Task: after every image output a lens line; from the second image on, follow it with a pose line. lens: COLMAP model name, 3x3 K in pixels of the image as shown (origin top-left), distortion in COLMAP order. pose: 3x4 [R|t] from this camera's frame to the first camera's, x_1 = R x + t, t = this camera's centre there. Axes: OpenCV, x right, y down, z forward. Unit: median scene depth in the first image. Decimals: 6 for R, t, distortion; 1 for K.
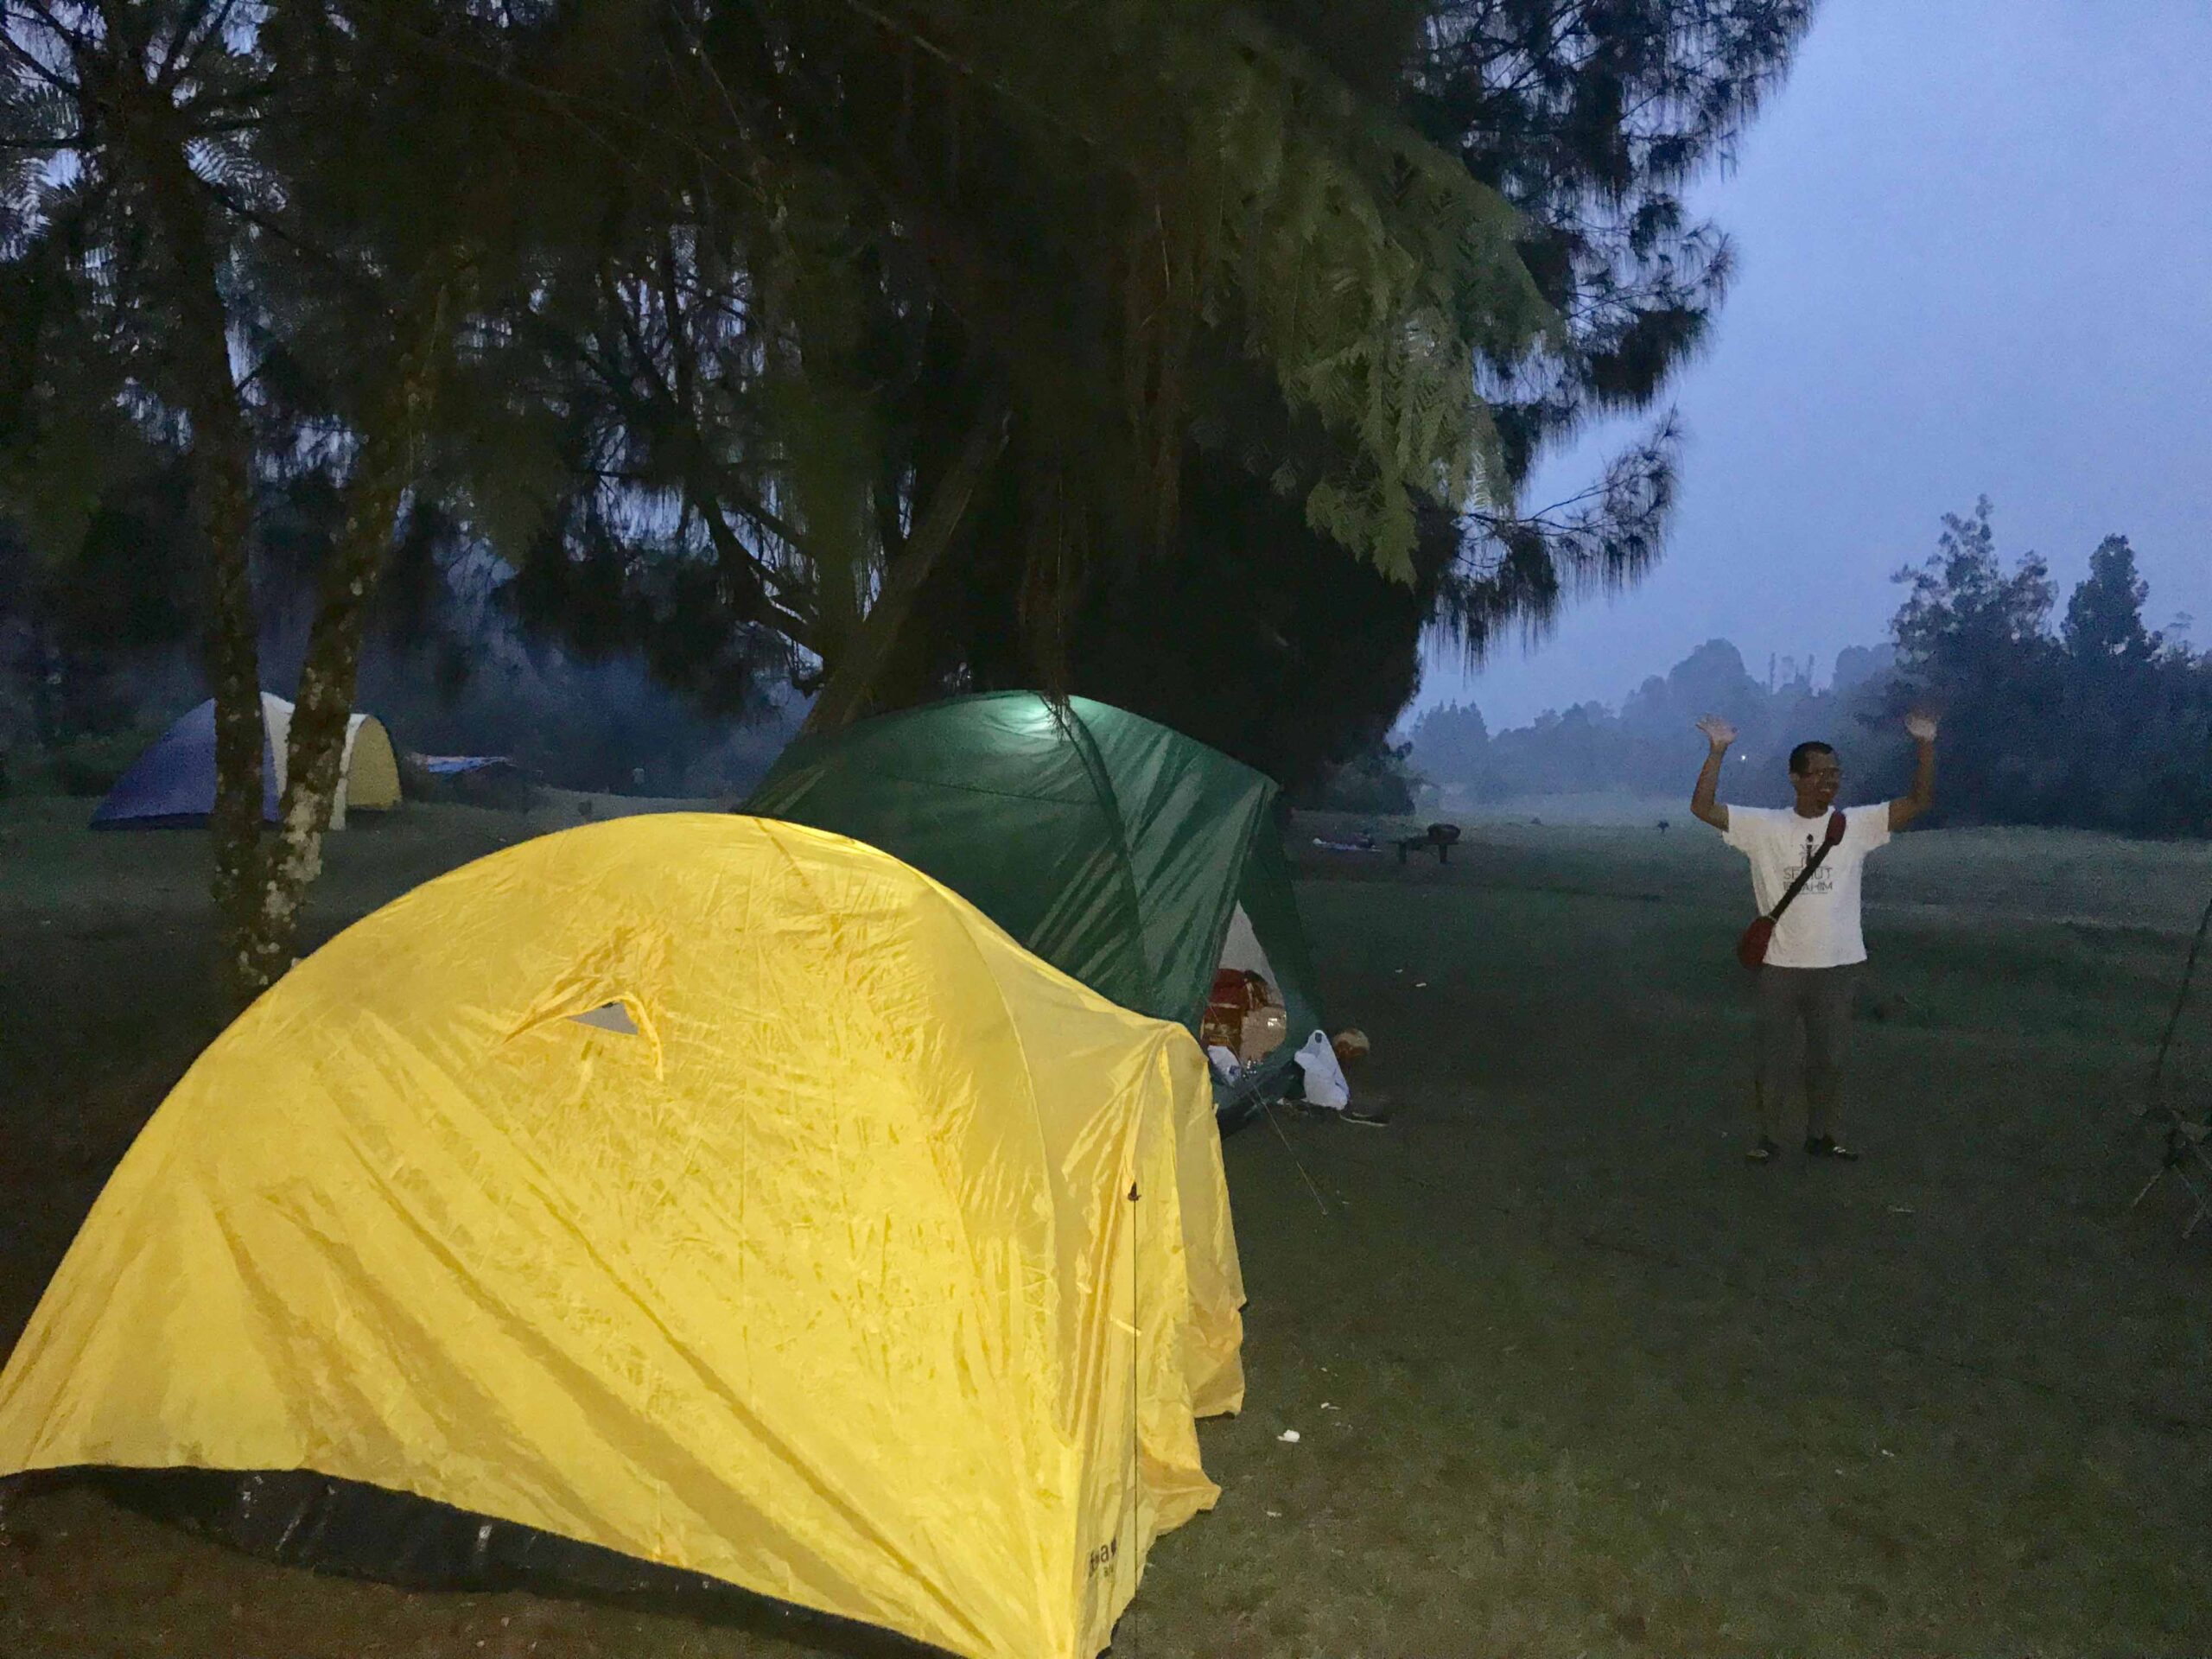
lens RADIAL K [[1827.5, 0, 1106.0], [0, 1827.5, 829.5], [0, 0, 1]] dist [0.050015, -0.000980]
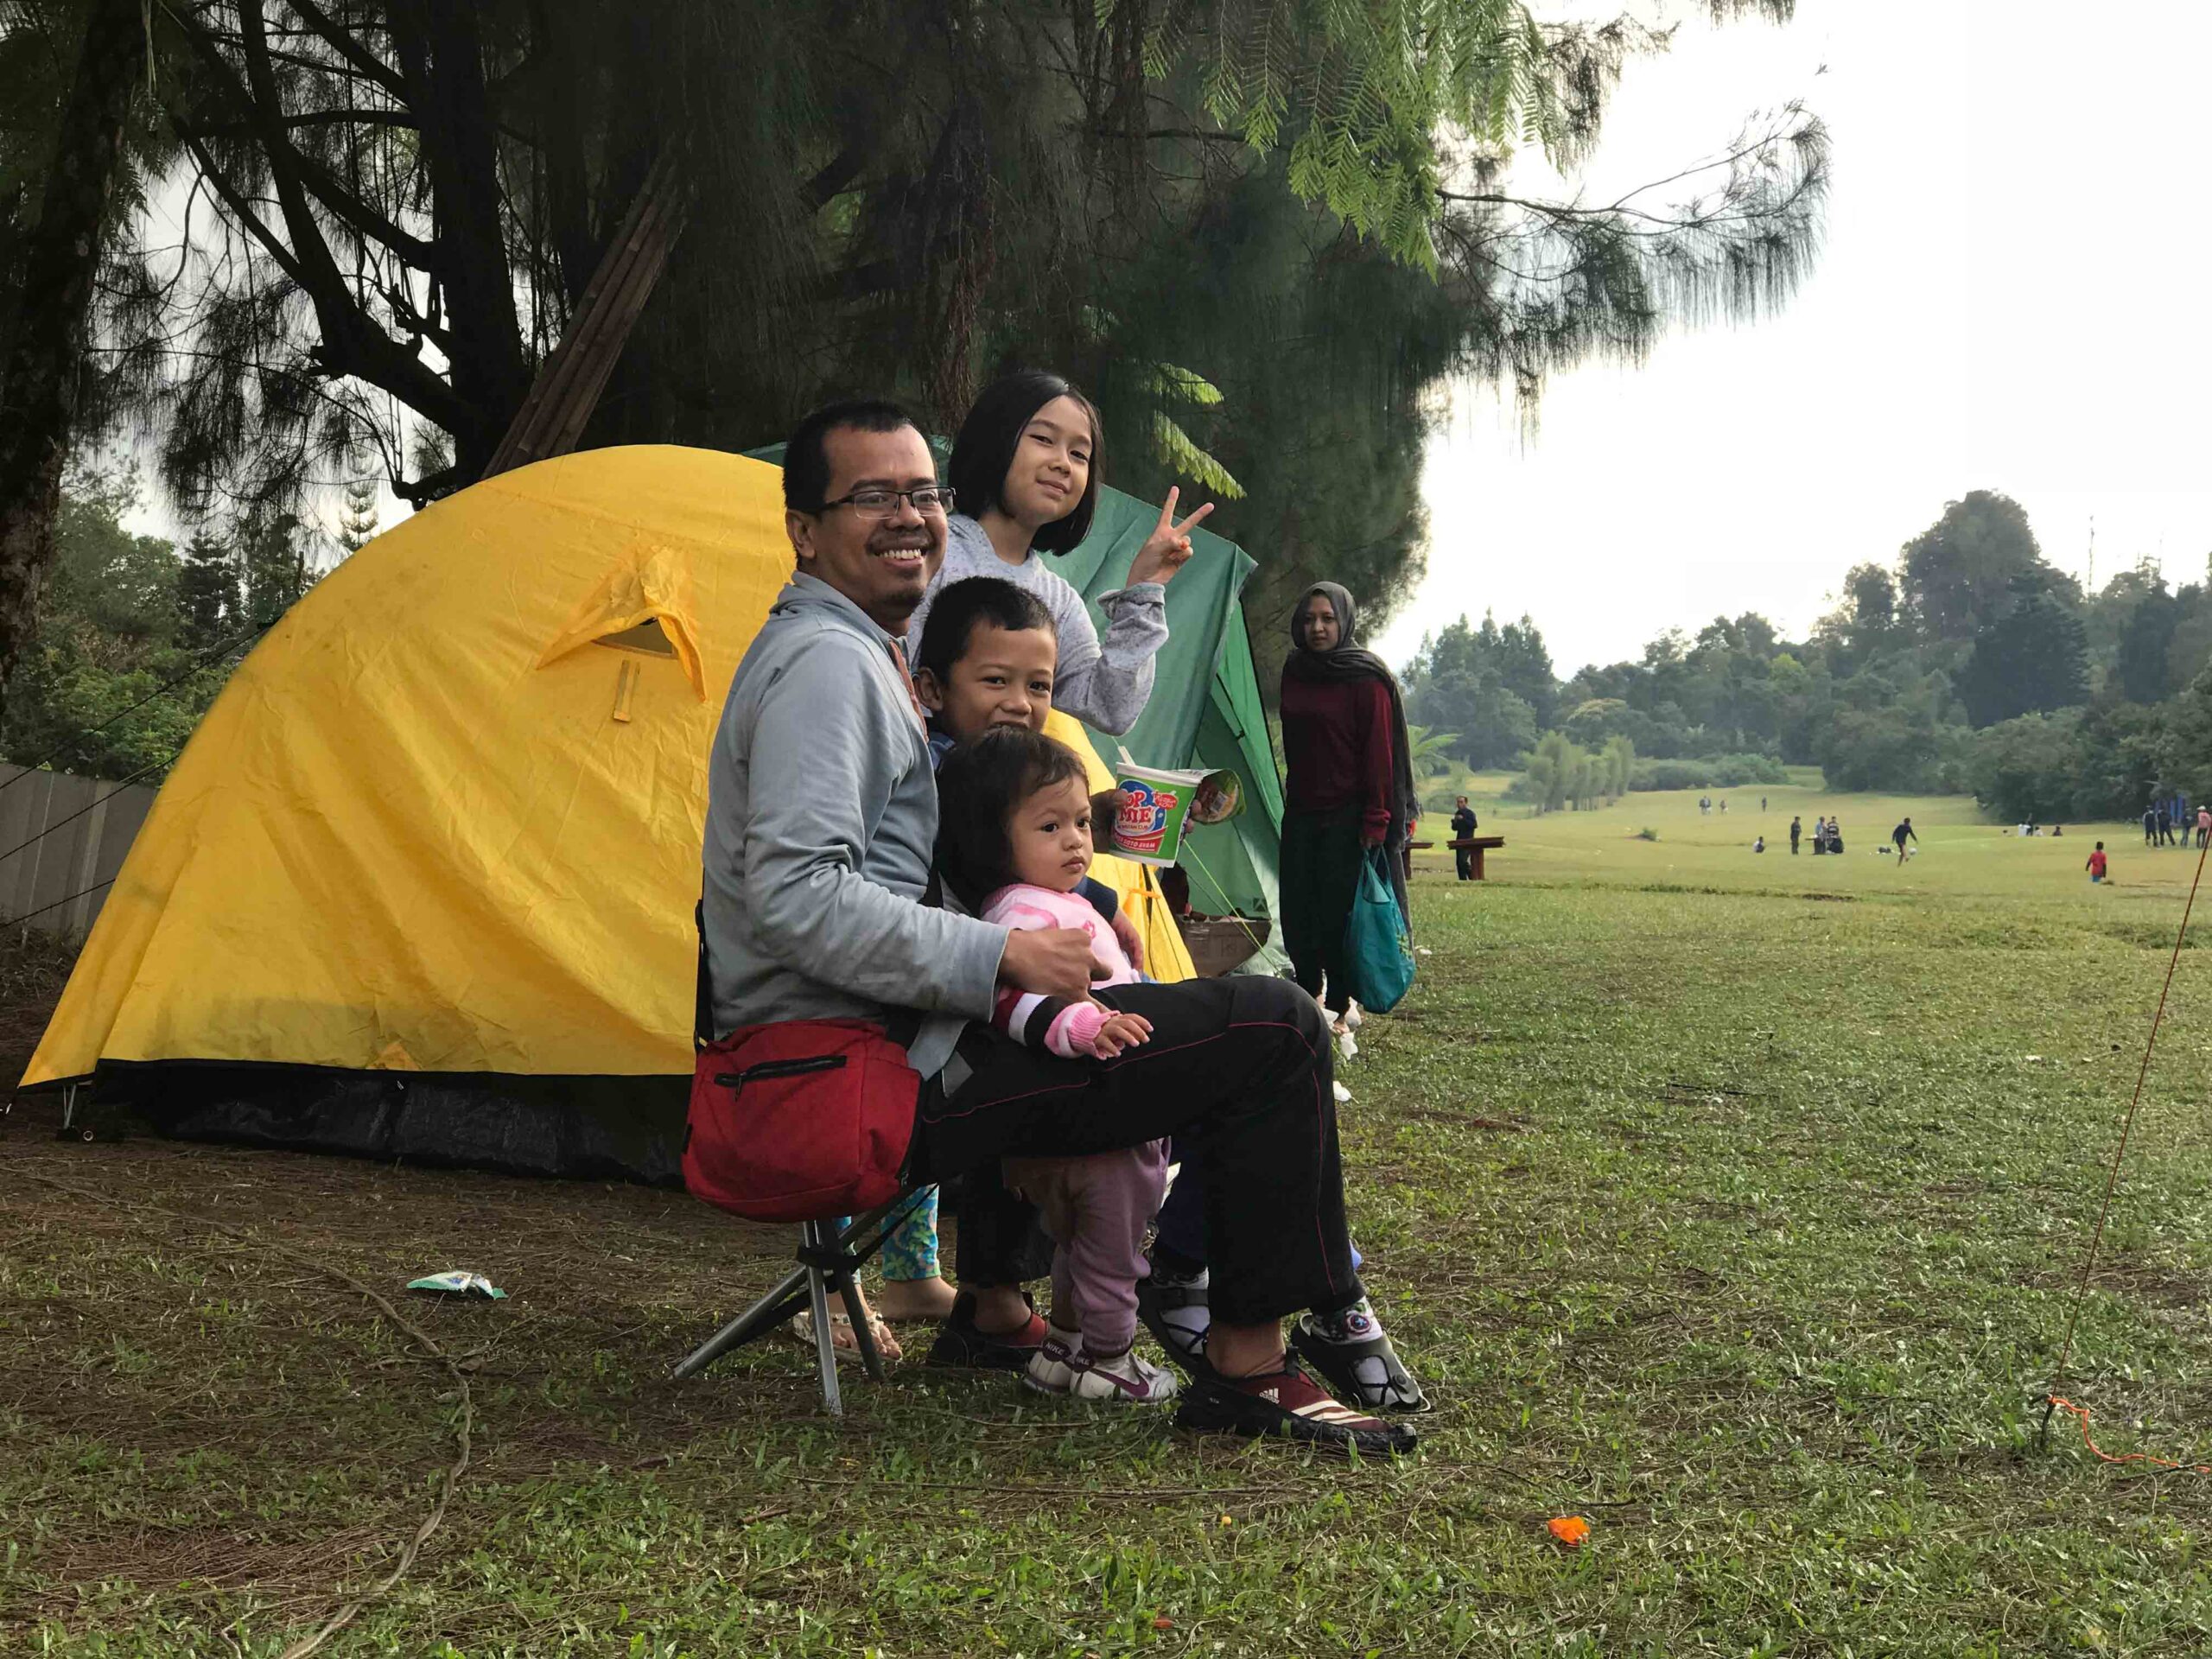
lens RADIAL K [[3666.4, 0, 1106.0], [0, 3666.4, 829.5], [0, 0, 1]] dist [-0.020525, 1.671931]
pose [[0.996480, -0.012181, 0.082944, -0.048185], [0.013427, 0.999805, -0.014487, 0.059932], [-0.082752, 0.015549, 0.996449, -0.239756]]
